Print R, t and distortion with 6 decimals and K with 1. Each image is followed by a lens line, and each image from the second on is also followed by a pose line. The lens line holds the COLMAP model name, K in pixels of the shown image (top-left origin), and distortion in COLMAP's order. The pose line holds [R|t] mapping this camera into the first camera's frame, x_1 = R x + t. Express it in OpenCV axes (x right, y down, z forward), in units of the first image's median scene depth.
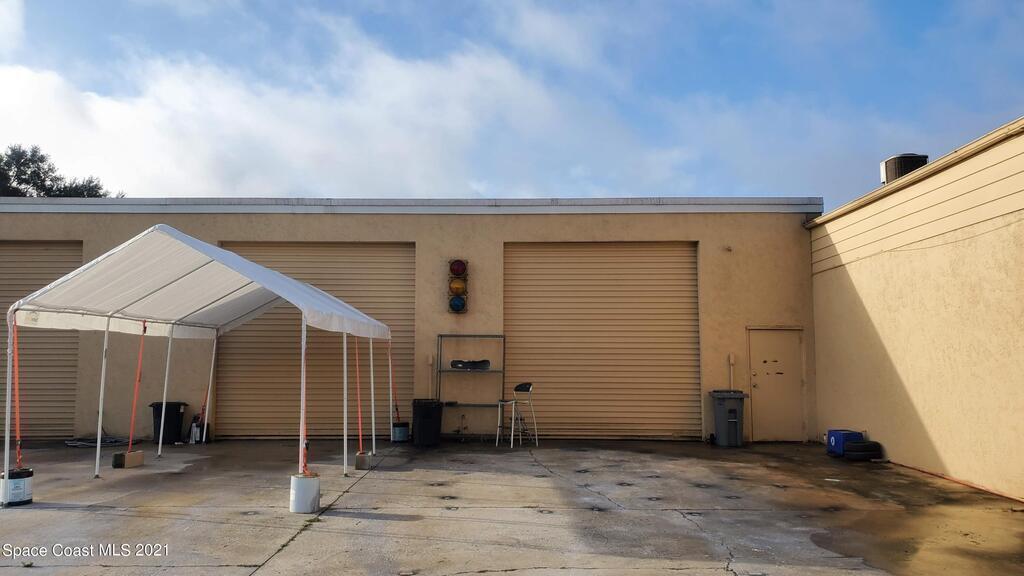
lens RADIAL K [[707.4, 0, 508.9], [0, 707.4, 300.8], [0, 0, 1]] dist [0.099794, -0.139078]
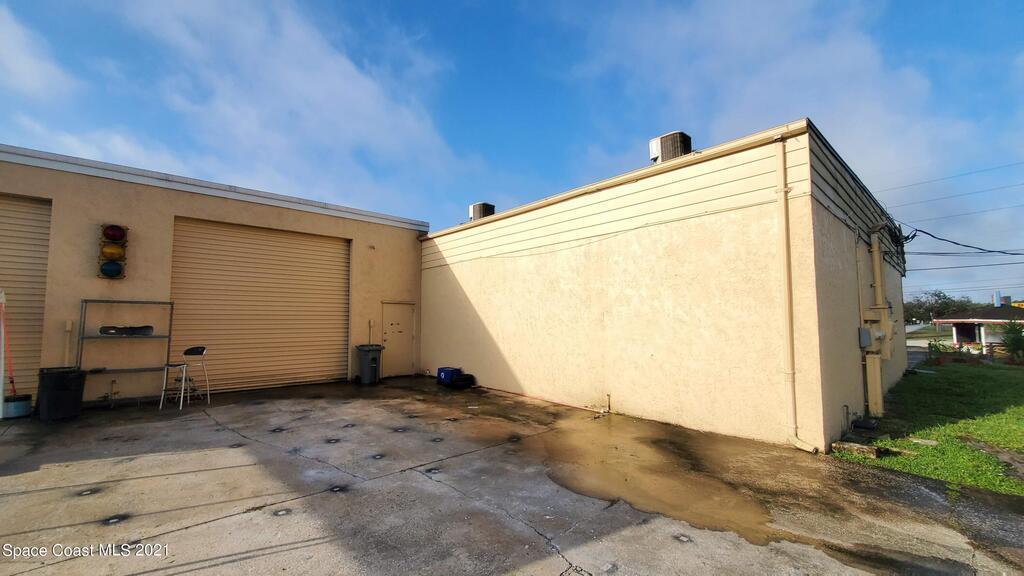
lens RADIAL K [[394.0, 0, 491.8], [0, 394.0, 295.1], [0, 0, 1]] dist [-0.000204, -0.000384]
pose [[0.747544, 0.041669, 0.662904, -0.039827], [-0.054549, 0.998510, -0.001250, 0.012548], [-0.661968, -0.035226, 0.748704, 0.239148]]
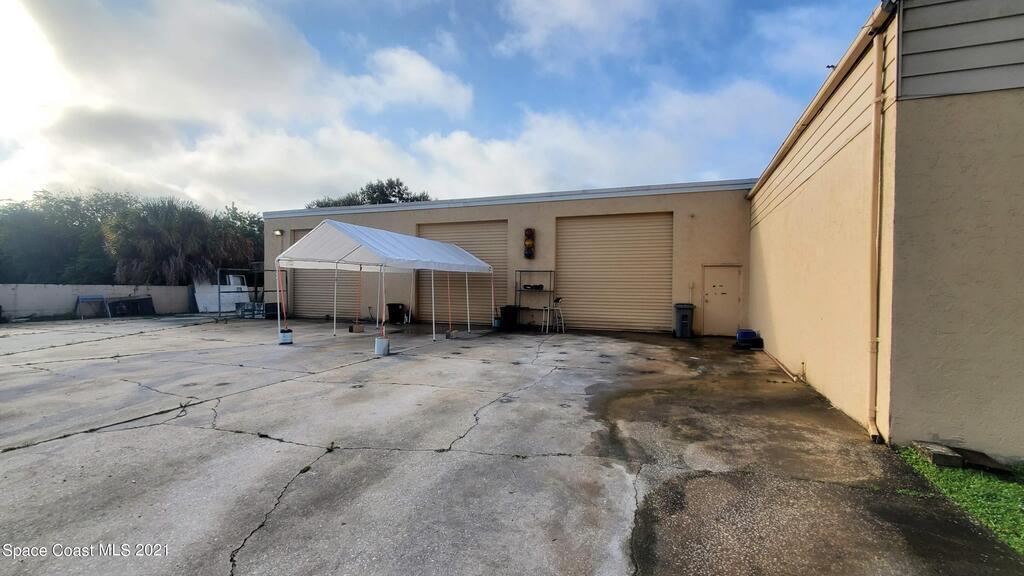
lens RADIAL K [[407.3, 0, 511.8], [0, 407.3, 294.8], [0, 0, 1]] dist [-0.009370, 0.000076]
pose [[0.946669, 0.013938, -0.321907, 0.225214], [0.020076, 0.994571, 0.102105, 0.002428], [0.321583, -0.103122, 0.941249, 0.004355]]
